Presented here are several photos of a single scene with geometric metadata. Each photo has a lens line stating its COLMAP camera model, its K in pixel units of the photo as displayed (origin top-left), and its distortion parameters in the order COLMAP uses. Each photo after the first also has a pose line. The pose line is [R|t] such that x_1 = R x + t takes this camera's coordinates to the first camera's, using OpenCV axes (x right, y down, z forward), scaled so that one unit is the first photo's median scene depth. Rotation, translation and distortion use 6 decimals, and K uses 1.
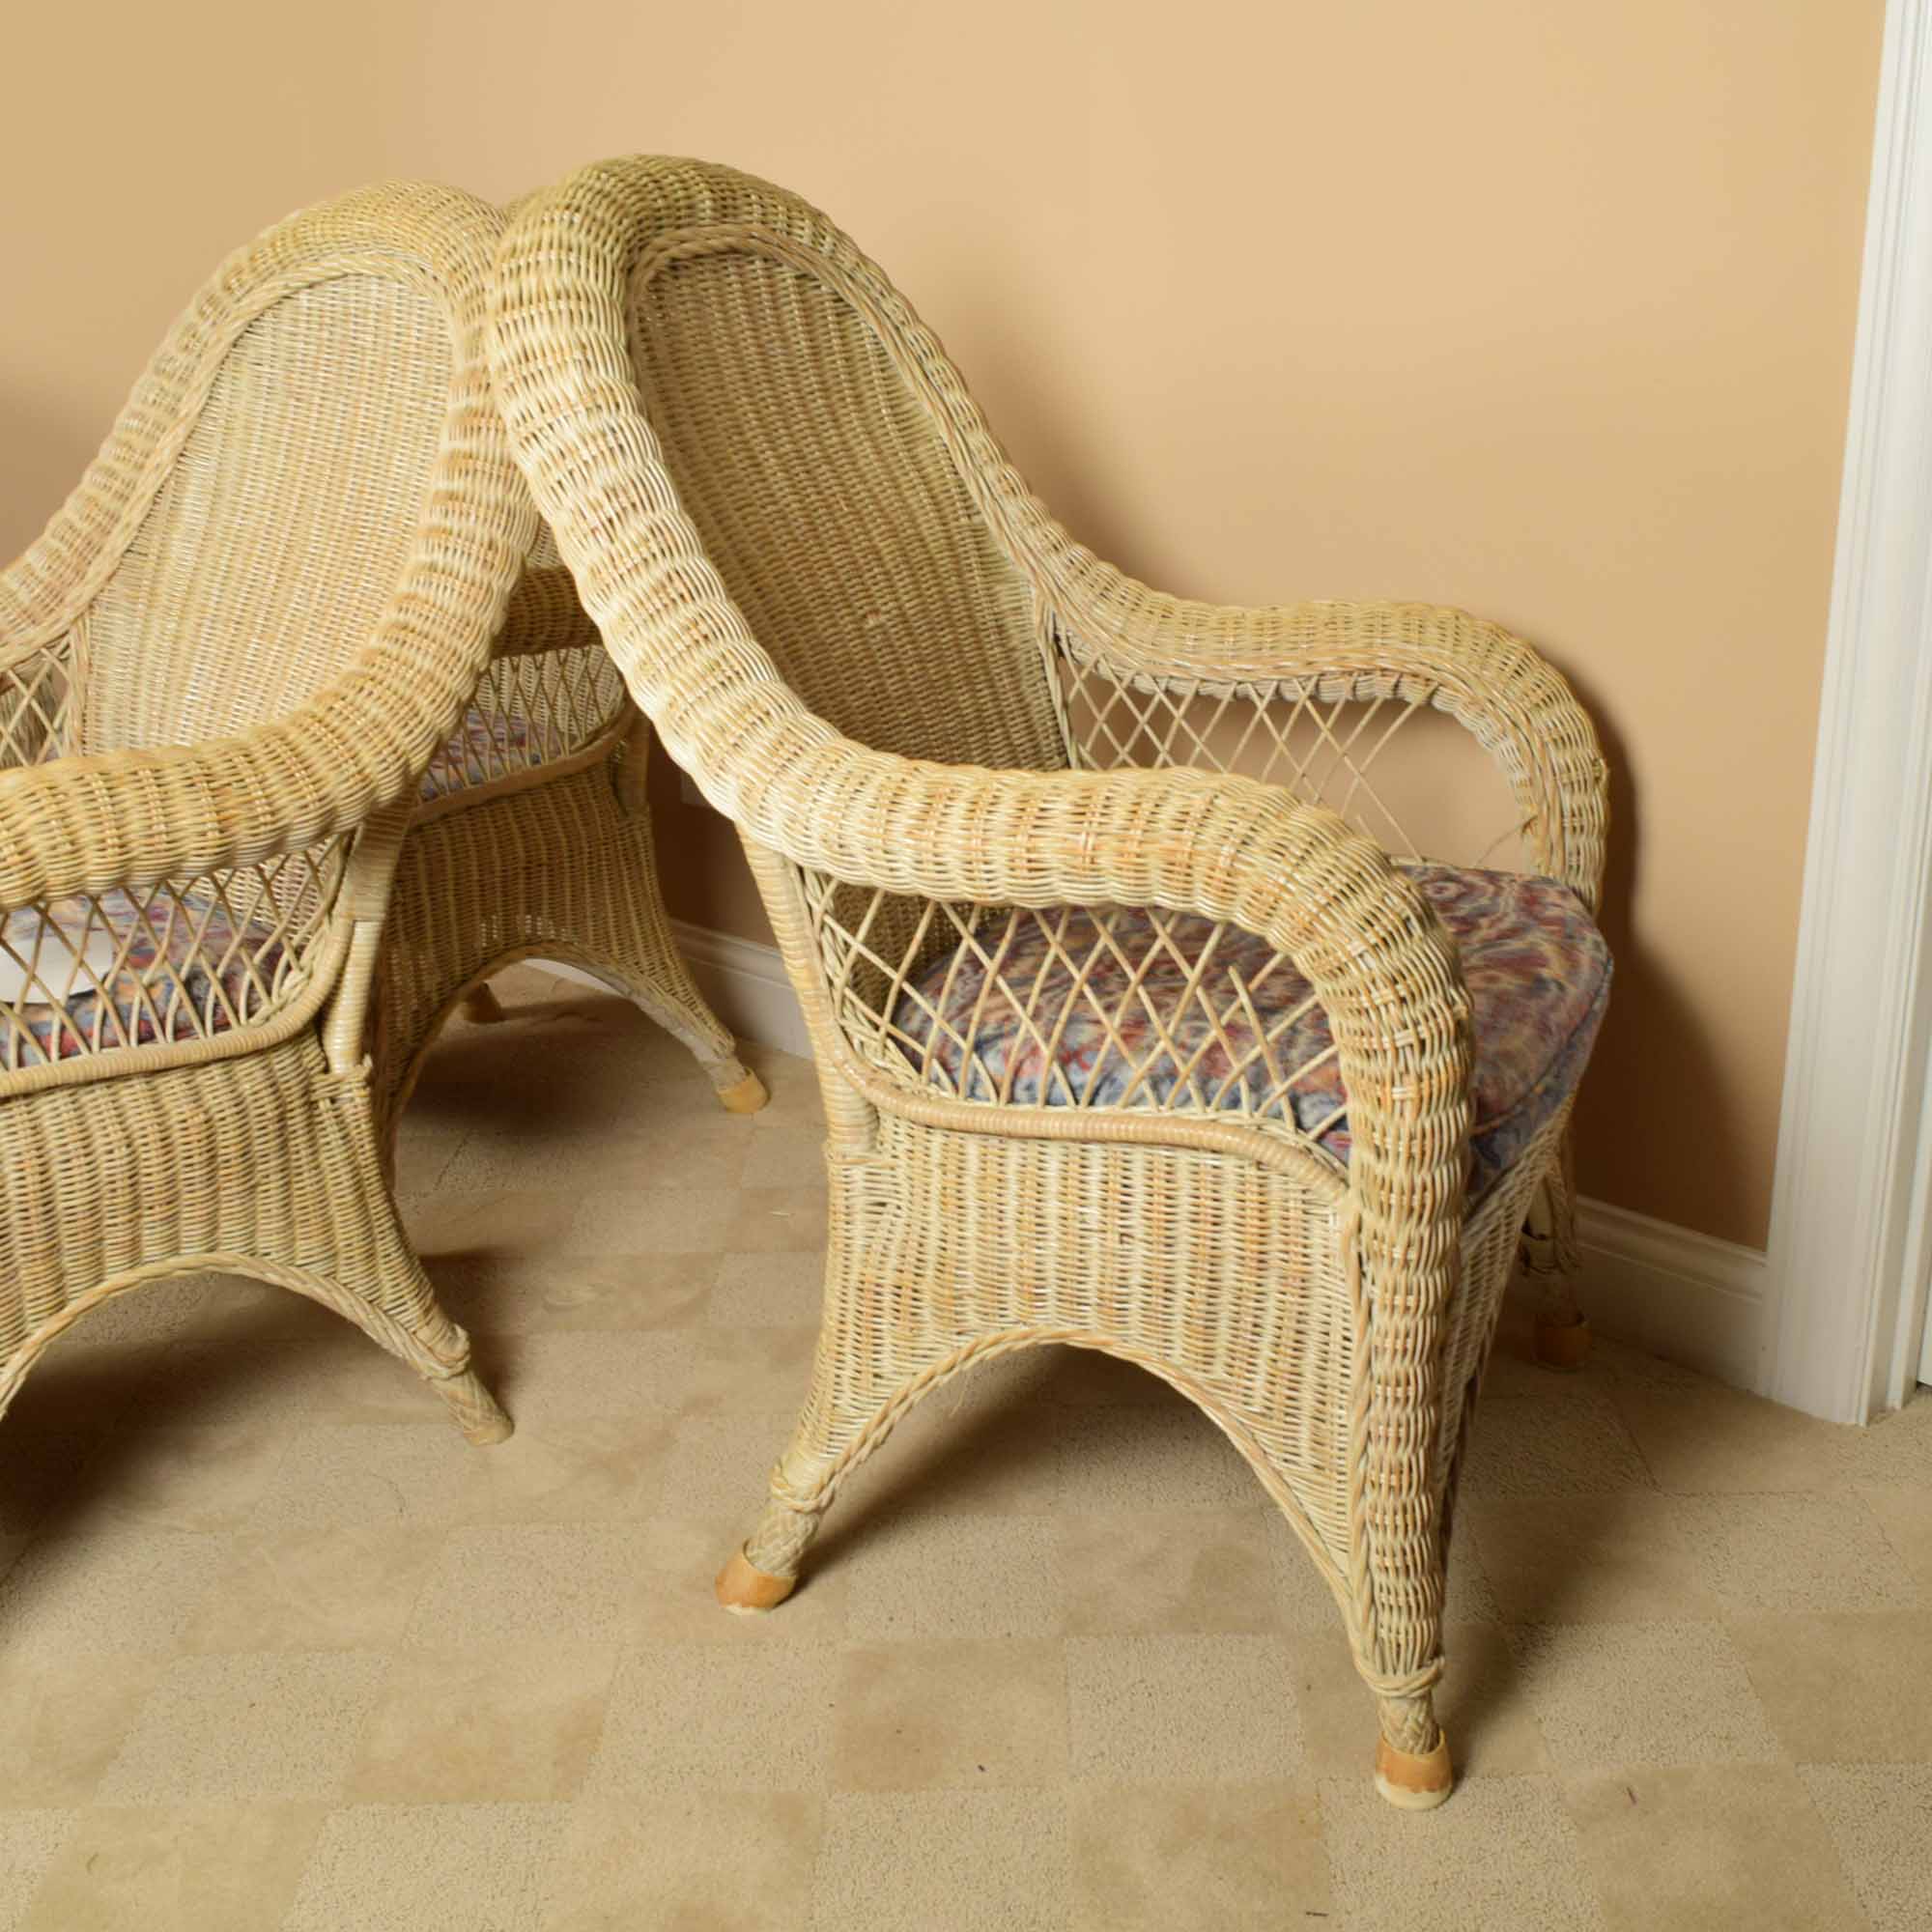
lens RADIAL K [[2255.9, 0, 1166.9], [0, 2255.9, 963.5], [0, 0, 1]] dist [-0.021836, 0.009186]
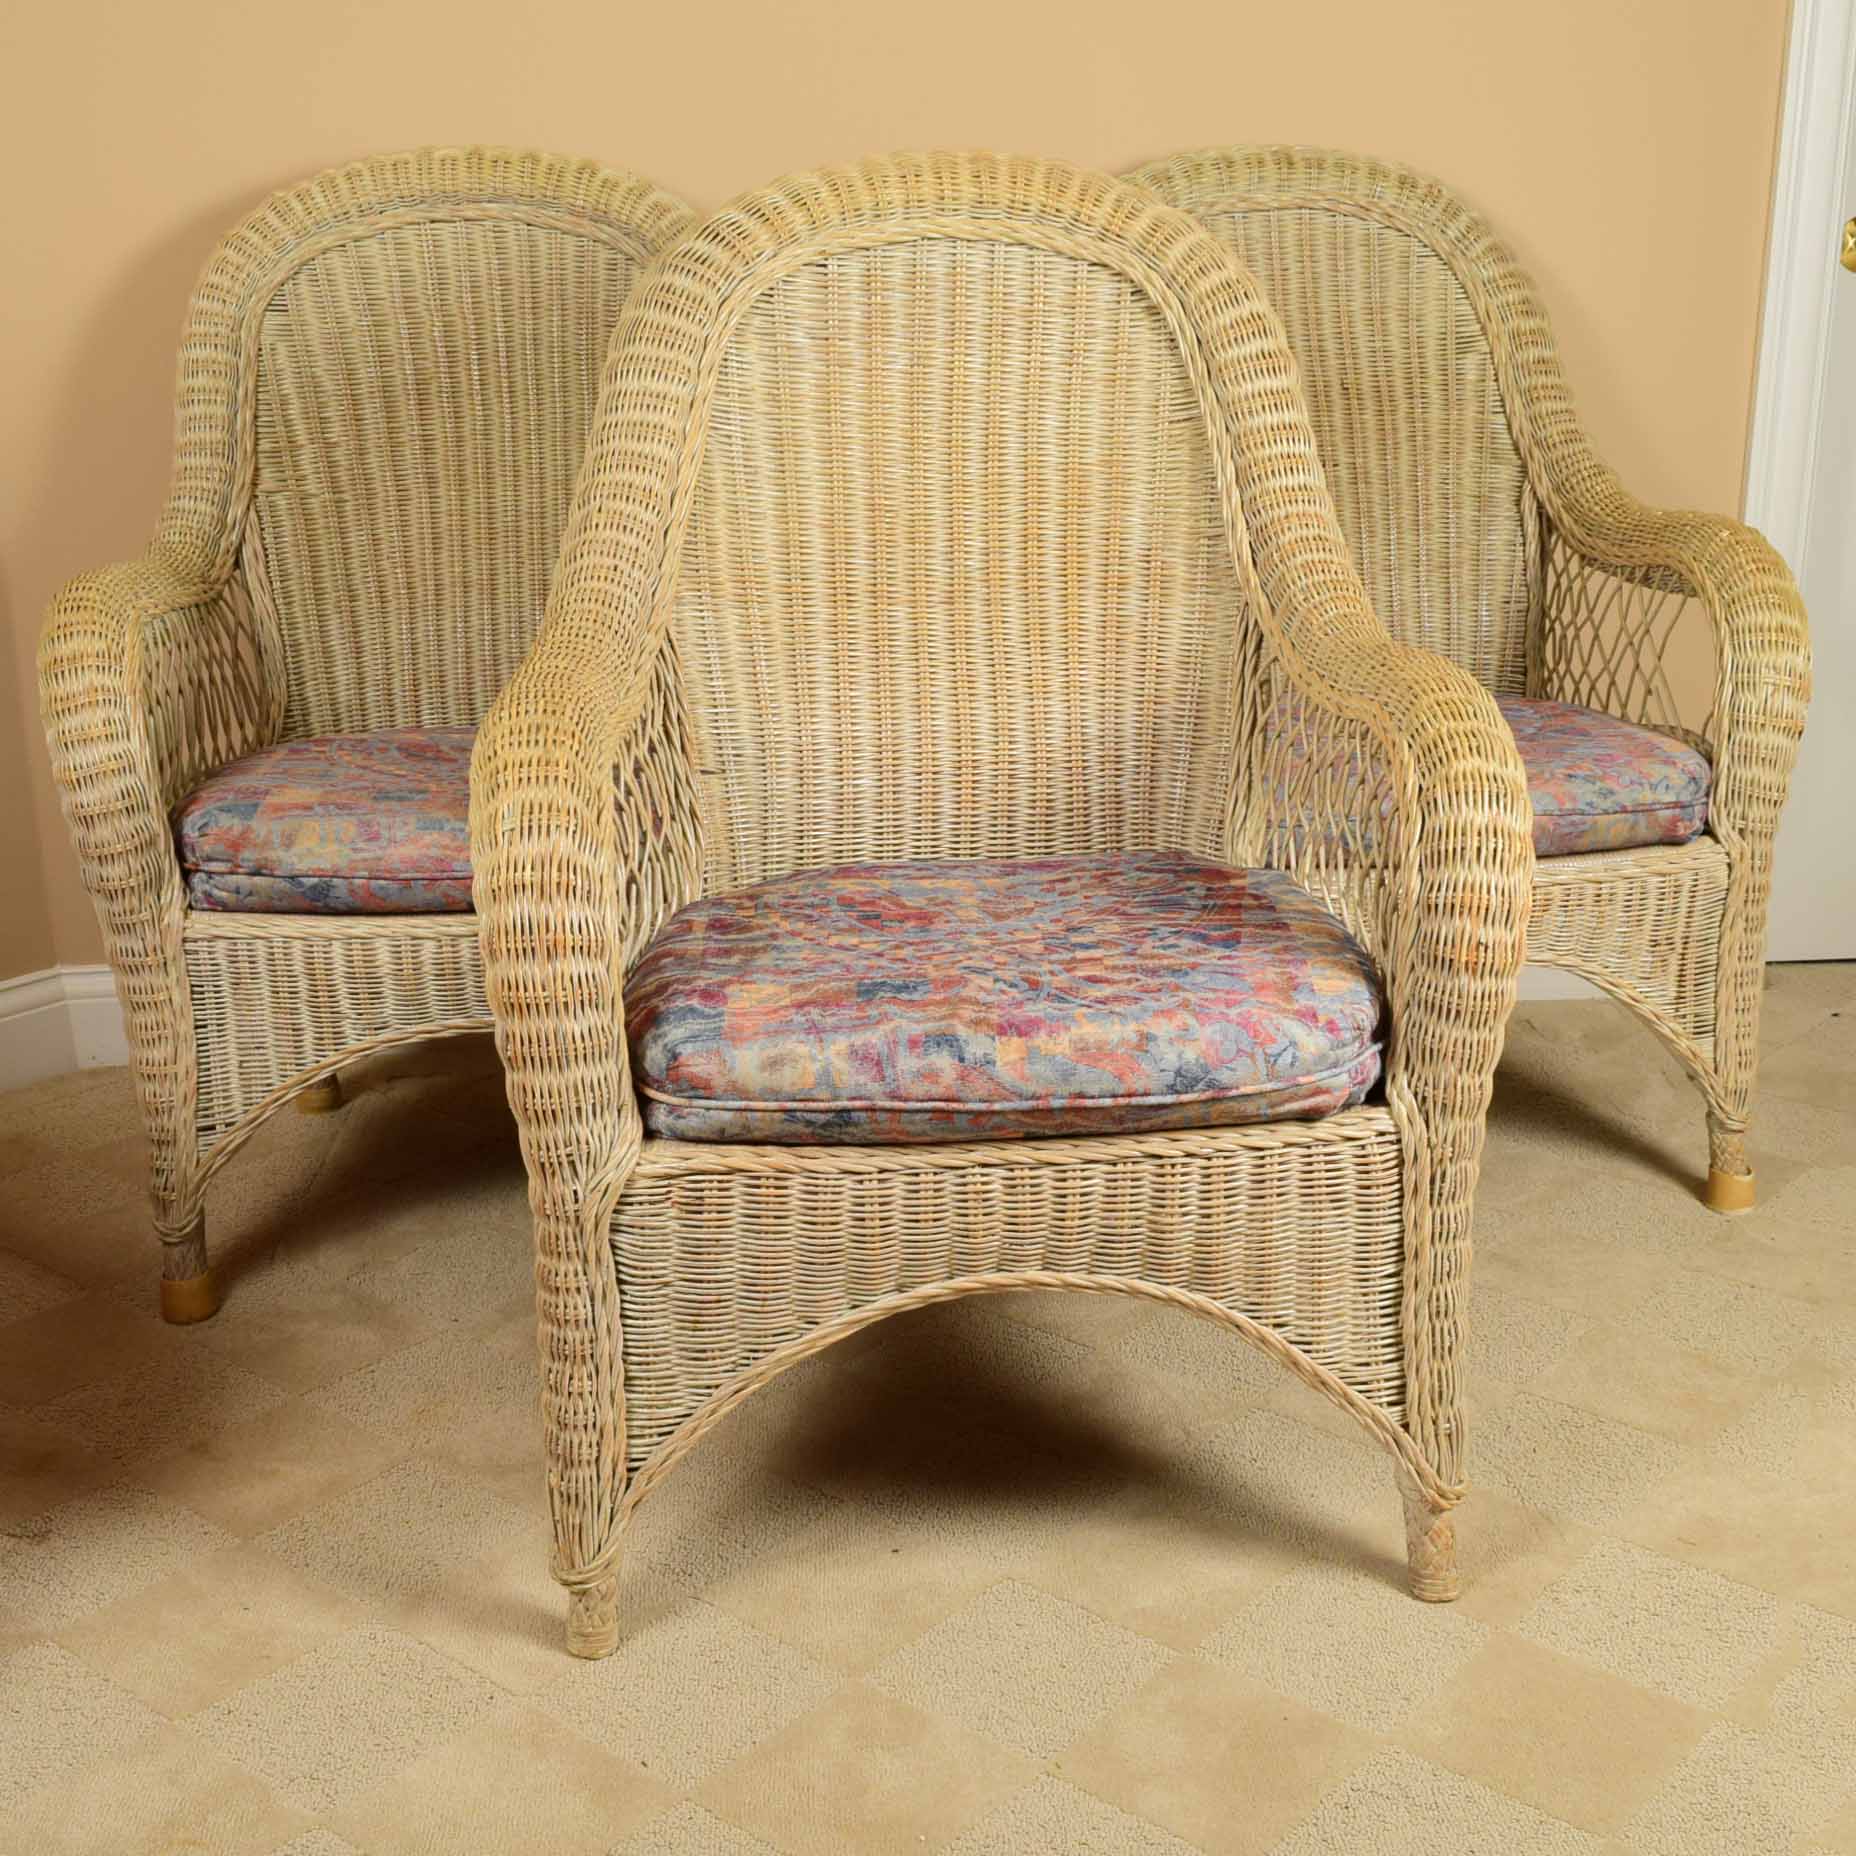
lens RADIAL K [[2299.2, 0, 1047.6], [0, 2299.2, 1006.6], [0, 0, 1]] dist [-0.026695, 0.018355]
pose [[0.658095, -0.247499, 0.711095, -1.274651], [0.236798, 0.964541, 0.116562, -0.085311], [-0.714729, 0.091677, 0.693367, 0.292820]]
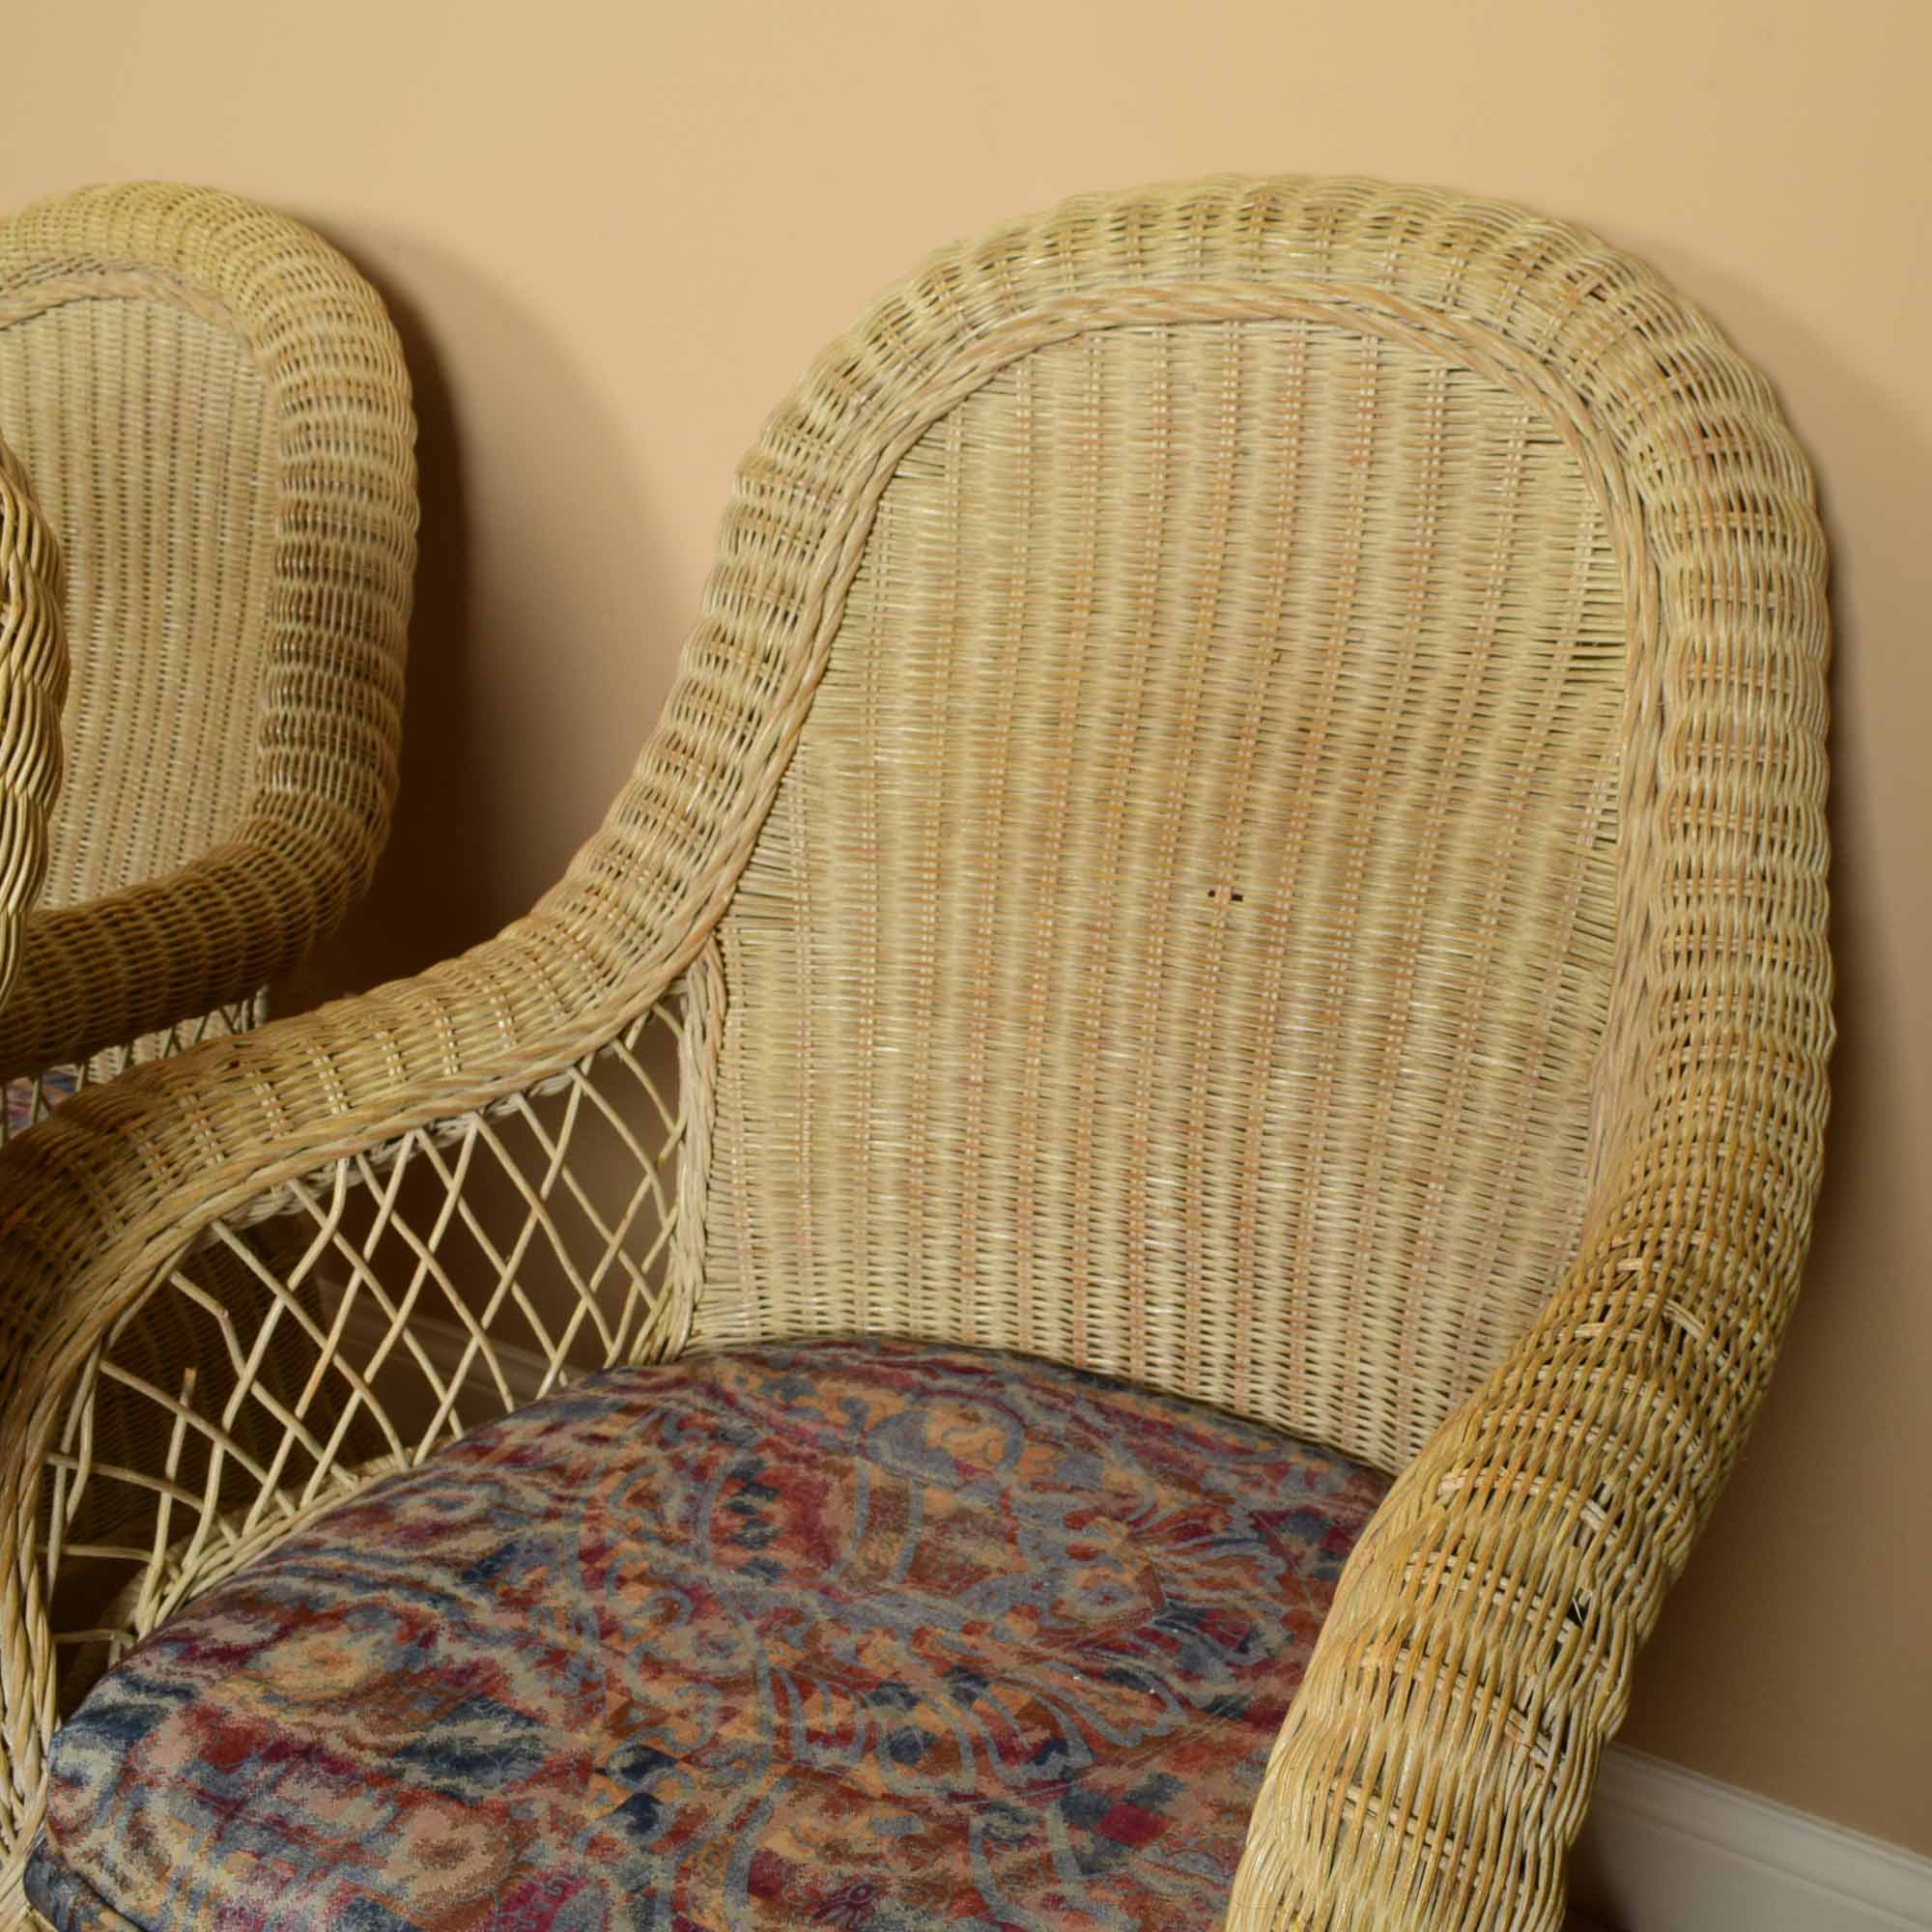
lens RADIAL K [[2227.4, 0, 1266.6], [0, 2227.4, 958.0], [0, 0, 1]] dist [-0.016807, 0.008103]
pose [[0.981027, -0.064050, 0.182987, -0.111752], [0.060080, 0.997824, 0.027164, -0.206477], [-0.184329, -0.015655, 0.982740, 0.524606]]
